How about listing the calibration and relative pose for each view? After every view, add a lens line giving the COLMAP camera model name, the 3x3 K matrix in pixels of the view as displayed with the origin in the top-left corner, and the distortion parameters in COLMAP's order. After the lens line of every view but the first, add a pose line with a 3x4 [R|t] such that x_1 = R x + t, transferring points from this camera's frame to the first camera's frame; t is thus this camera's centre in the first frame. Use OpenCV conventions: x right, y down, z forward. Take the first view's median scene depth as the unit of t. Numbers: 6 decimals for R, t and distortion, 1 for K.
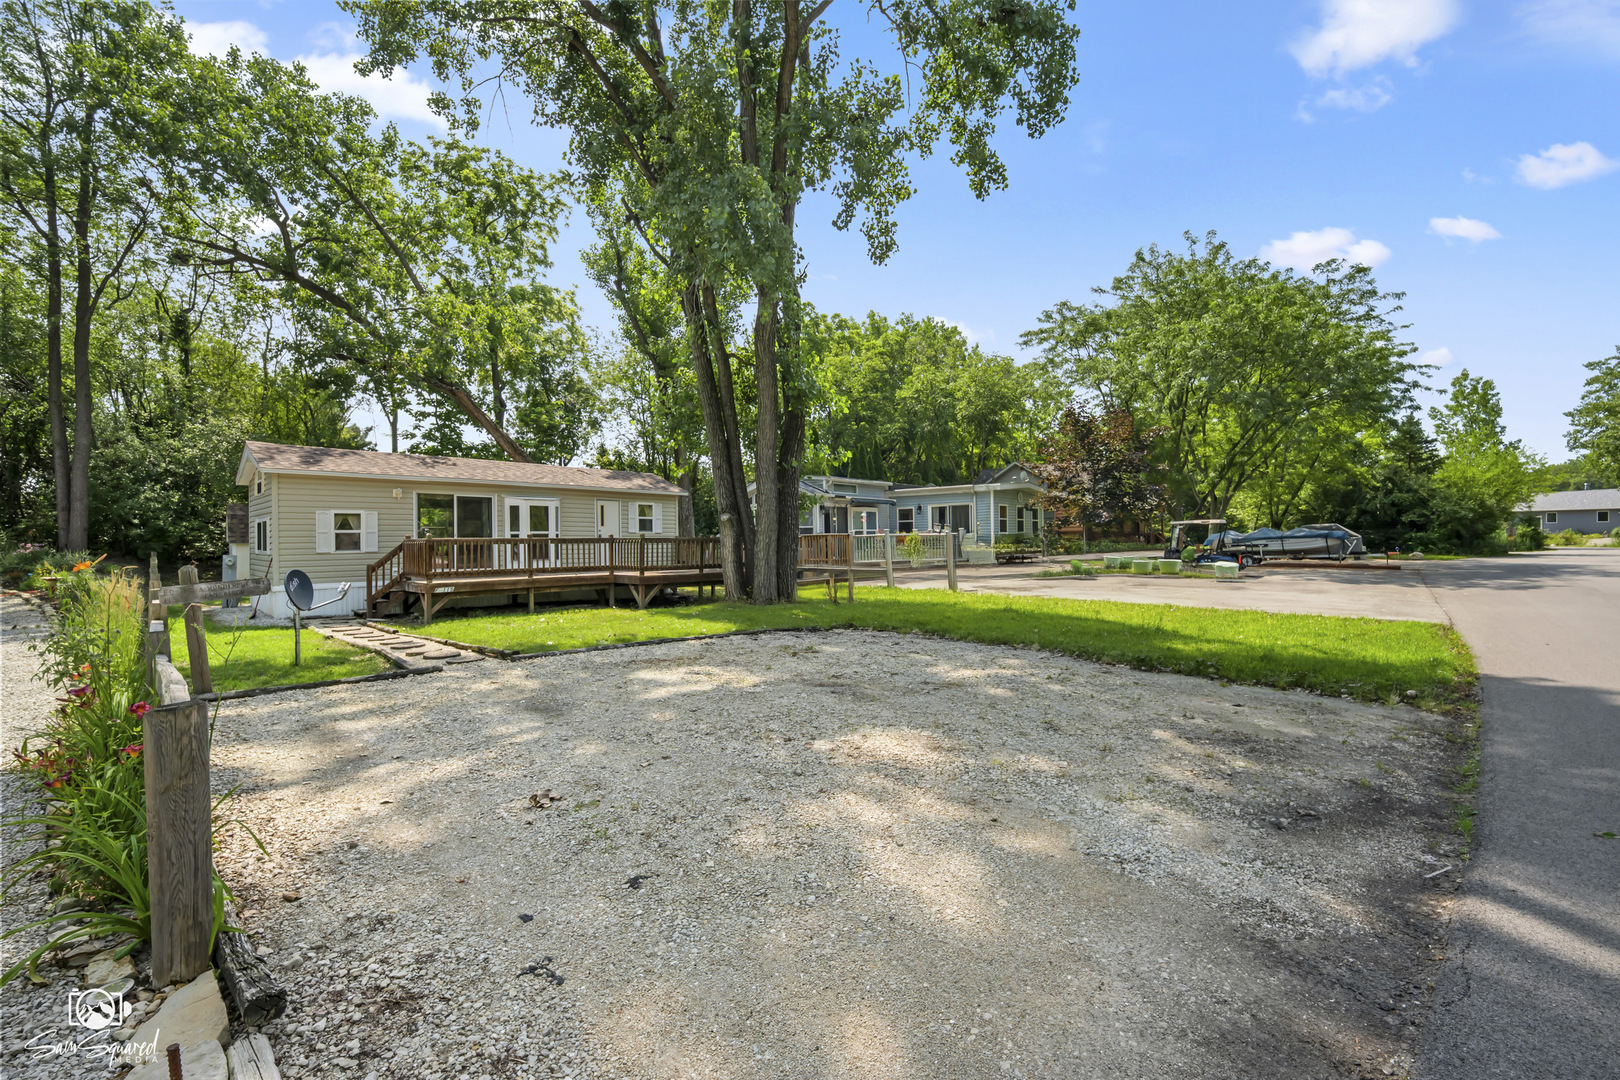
lens RADIAL K [[659.2, 0, 810.8], [0, 659.2, 540.6], [0, 0, 1]] dist [0.000054, -0.000375]
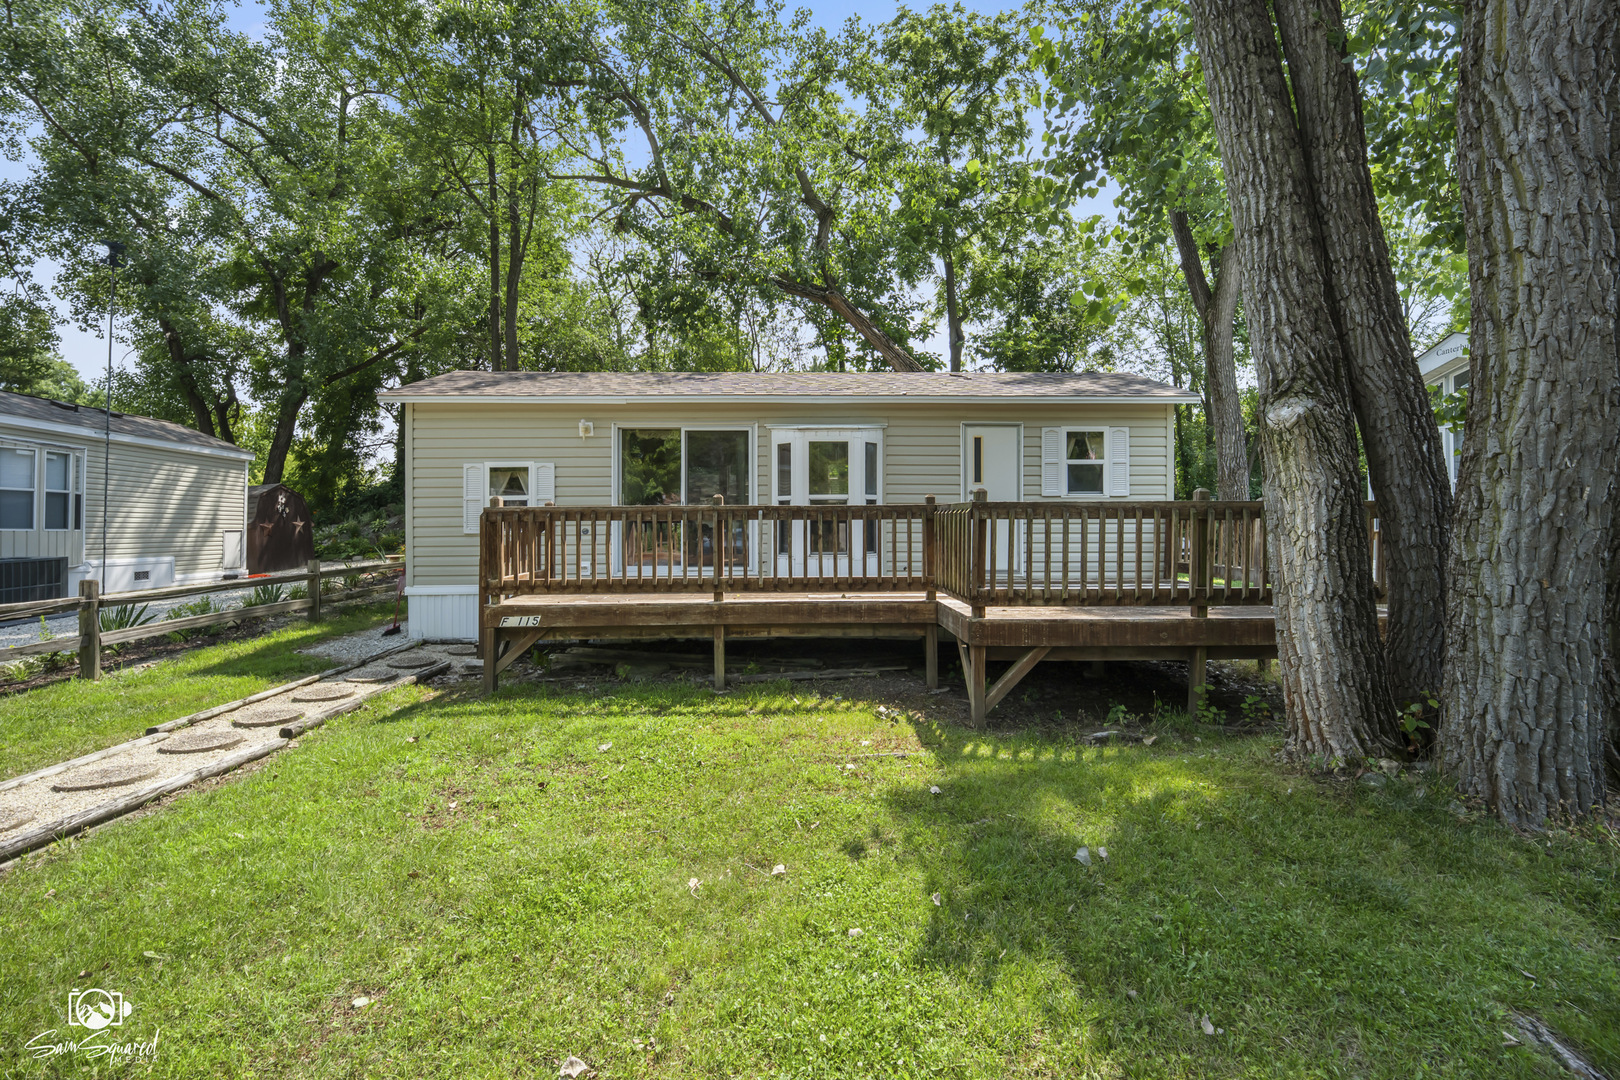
lens RADIAL K [[659.2, 0, 808.9], [0, 659.2, 522.5], [0, 0, 1]] dist [0.000054, -0.000375]
pose [[0.694229, 0.011280, -0.719665, -0.072981], [-0.002781, 0.999912, 0.012991, 0.001012], [0.719748, -0.007018, 0.694200, 0.661435]]
